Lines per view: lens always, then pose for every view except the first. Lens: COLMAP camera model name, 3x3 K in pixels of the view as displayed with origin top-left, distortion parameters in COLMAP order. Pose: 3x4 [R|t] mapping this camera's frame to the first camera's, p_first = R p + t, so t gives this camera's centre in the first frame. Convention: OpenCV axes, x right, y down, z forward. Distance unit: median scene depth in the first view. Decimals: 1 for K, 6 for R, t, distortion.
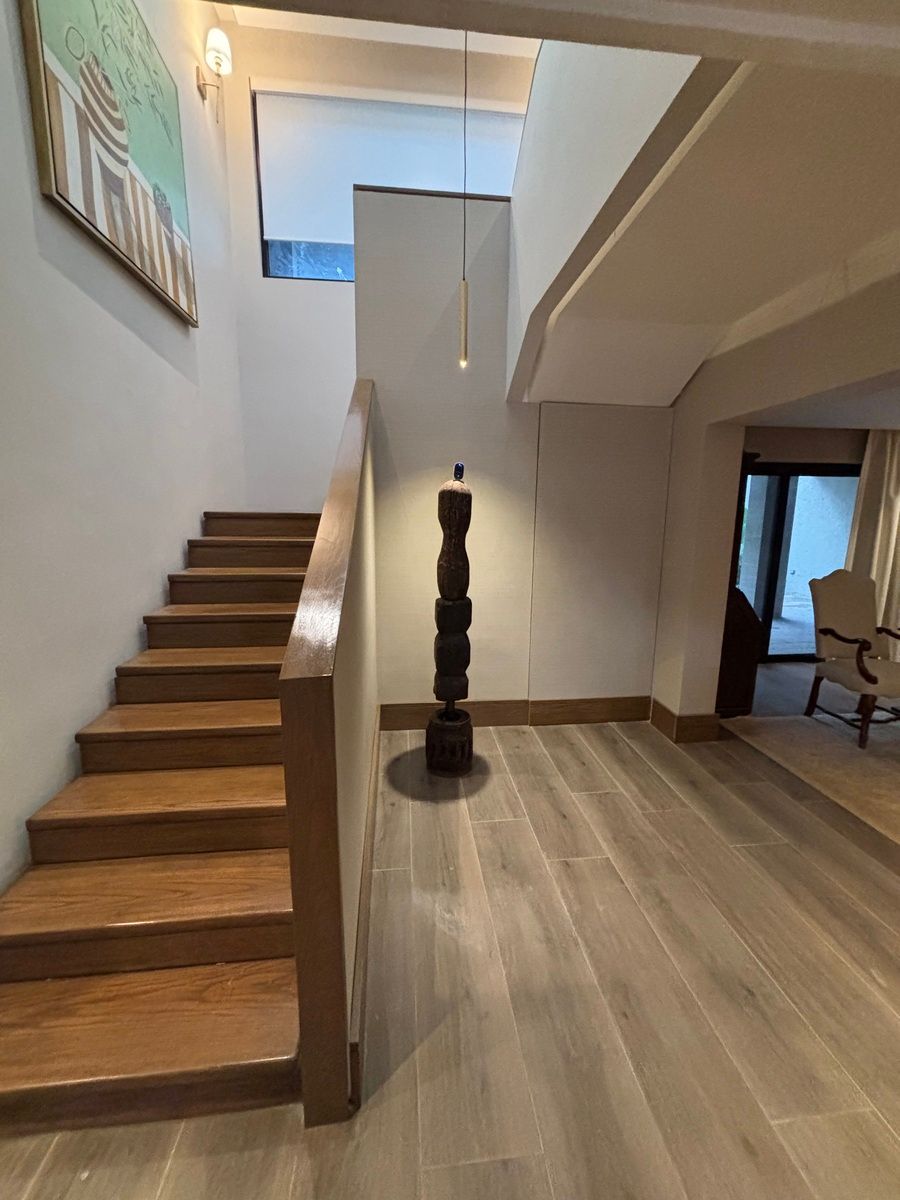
lens RADIAL K [[481.1, 0, 451.2], [0, 481.1, 601.7], [0, 0, 1]] dist [0.000025, 0.000096]
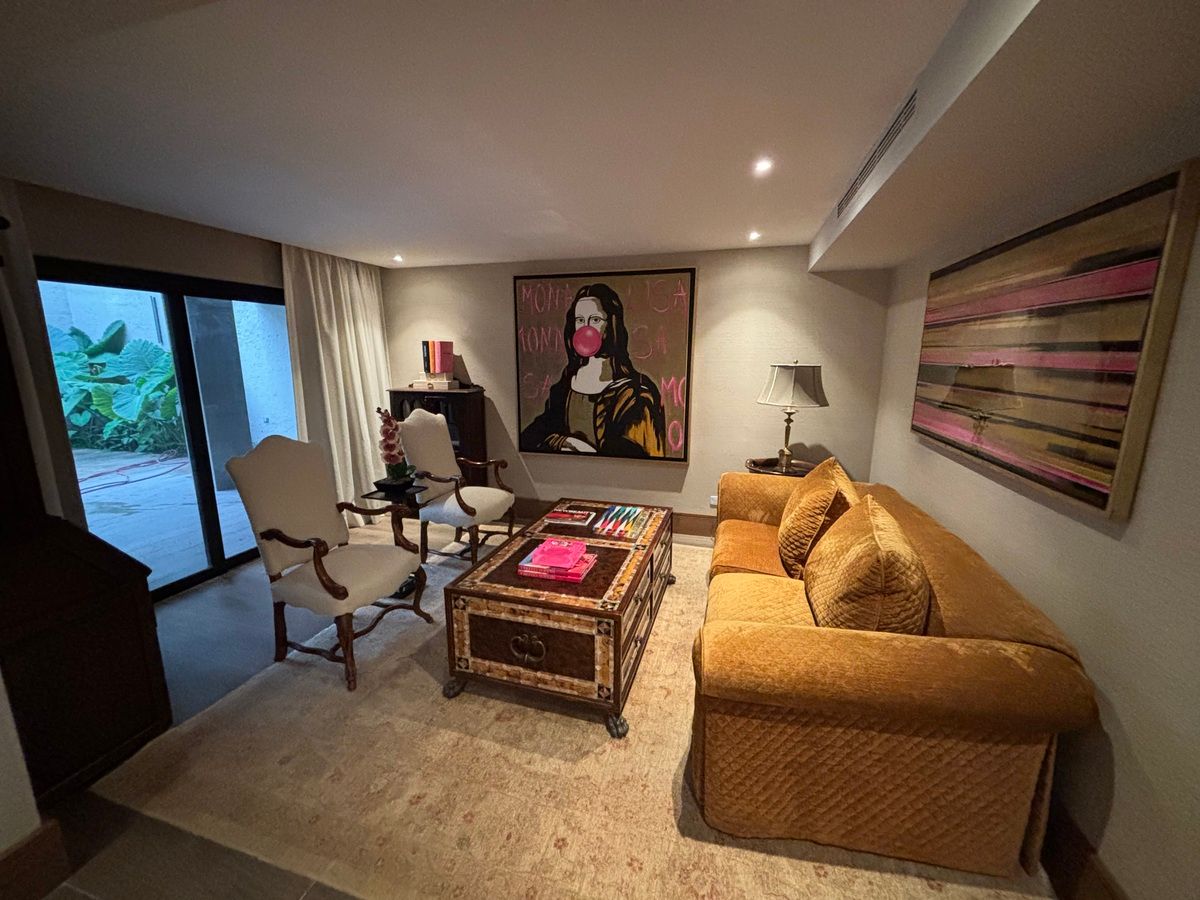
lens RADIAL K [[481.1, 0, 601.4], [0, 481.1, 449.3], [0, 0, 1]] dist [0.000025, 0.000096]
pose [[0.377098, -0.188990, 0.906686, 0.369374], [0.165011, 0.977006, 0.135018, -0.063932], [-0.911355, 0.098698, 0.399613, 0.309525]]
